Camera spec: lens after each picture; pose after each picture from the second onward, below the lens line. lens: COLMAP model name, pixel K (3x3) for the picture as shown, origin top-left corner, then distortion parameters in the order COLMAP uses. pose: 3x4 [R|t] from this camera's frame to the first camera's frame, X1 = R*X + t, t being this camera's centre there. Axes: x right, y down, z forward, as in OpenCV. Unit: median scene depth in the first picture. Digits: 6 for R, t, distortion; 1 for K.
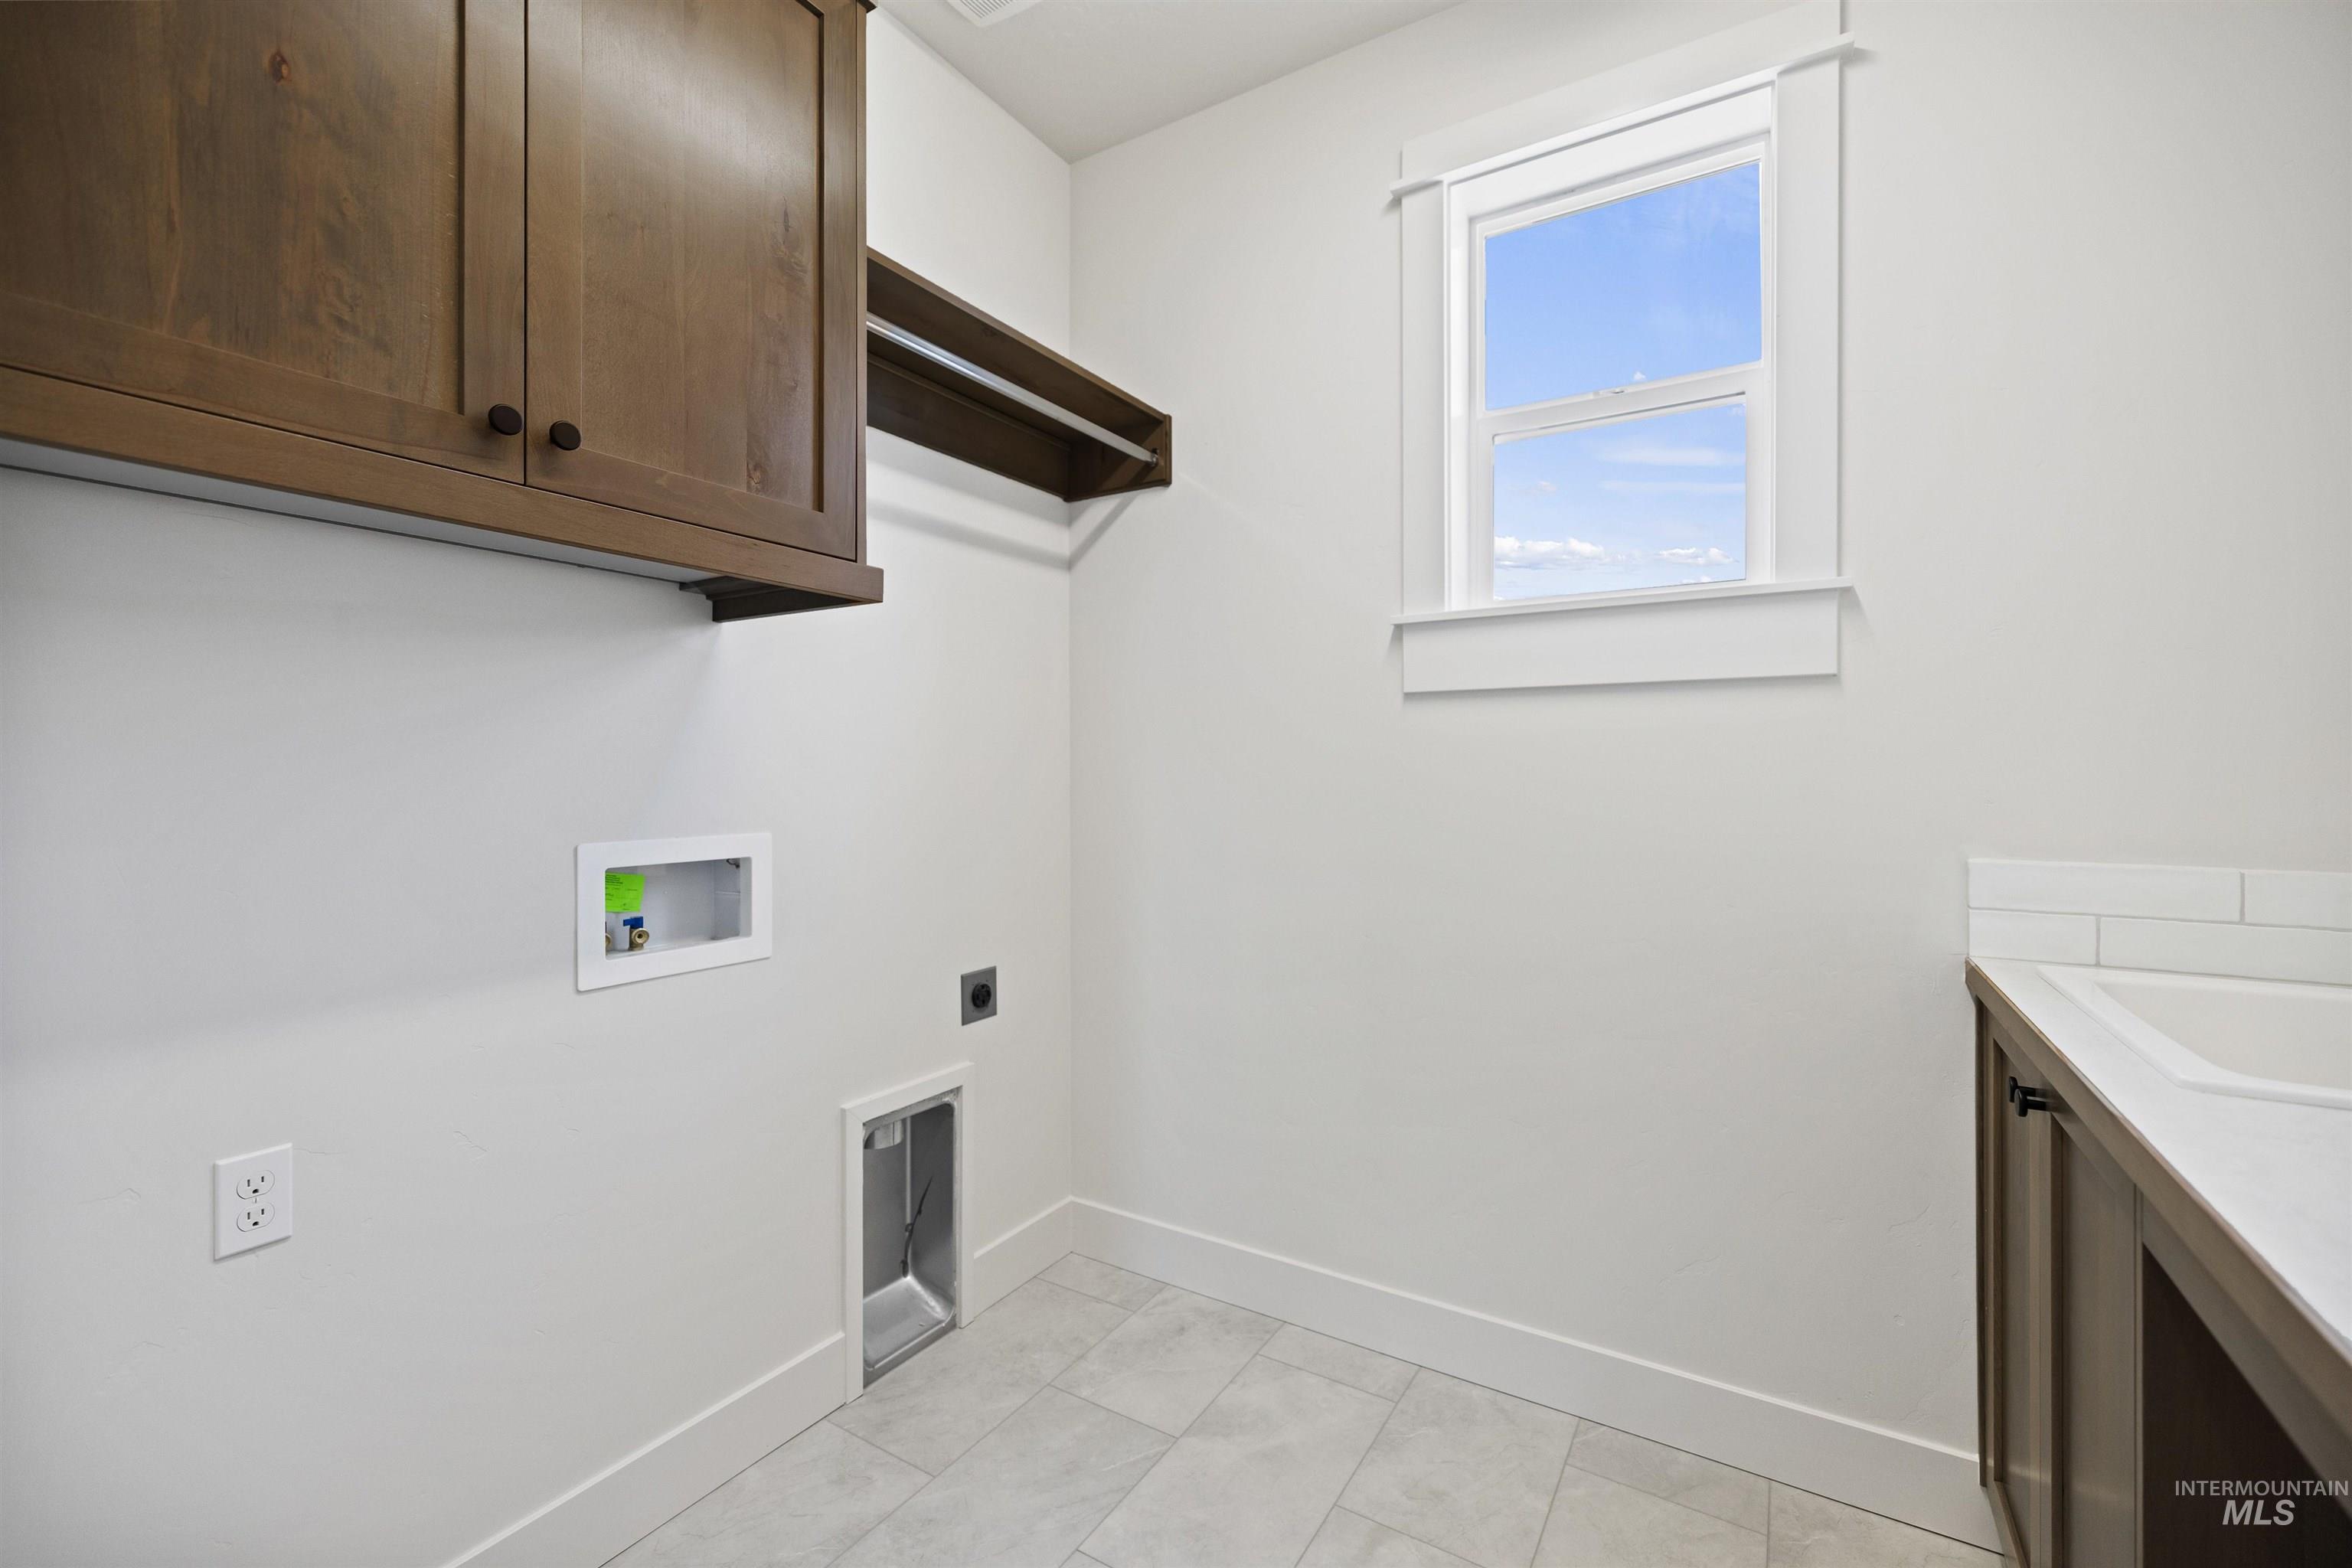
lens RADIAL K [[987.7, 0, 1177.2], [0, 987.7, 774.0], [0, 0, 1]] dist [0.002330, -0.000325]
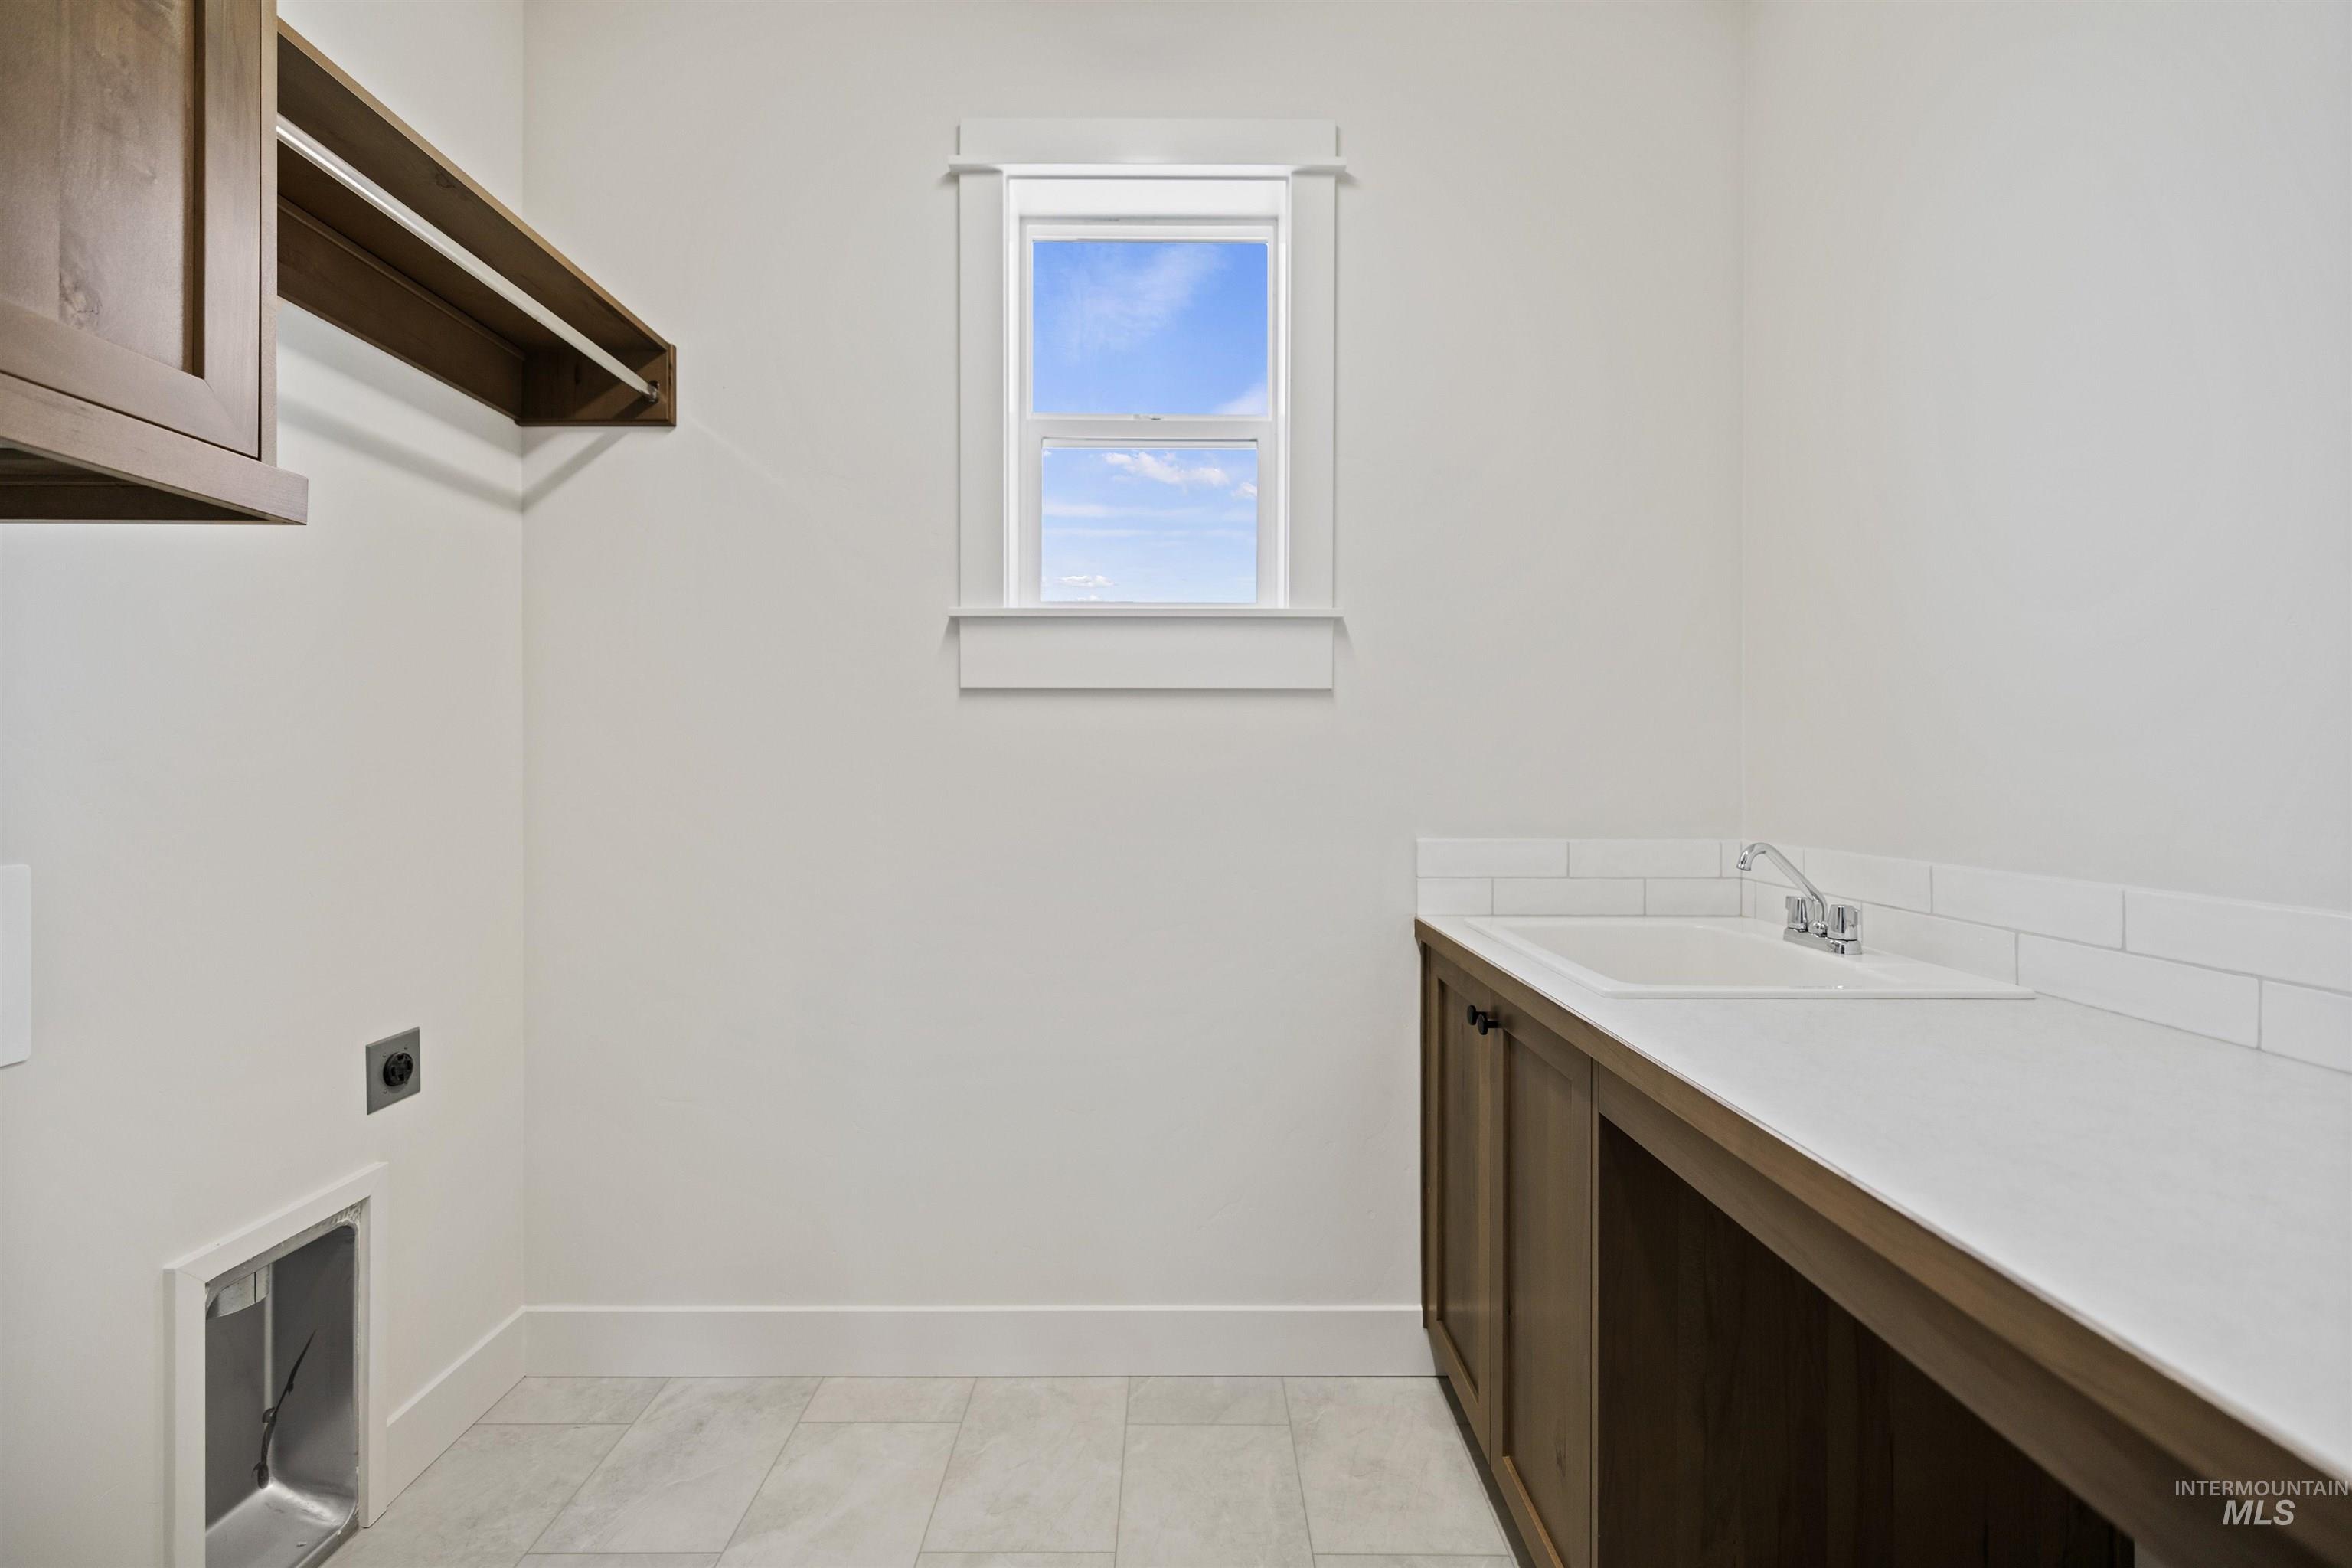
lens RADIAL K [[1003.9, 0, 1174.6], [0, 1003.9, 772.5], [0, 0, 1]] dist [0.001990, -0.000022]
pose [[0.847307, -0.000289, 0.531103, -0.119532], [-0.000924, 0.999998, 0.002019, -0.001322], [-0.531102, -0.002201, 0.847305, 0.057062]]
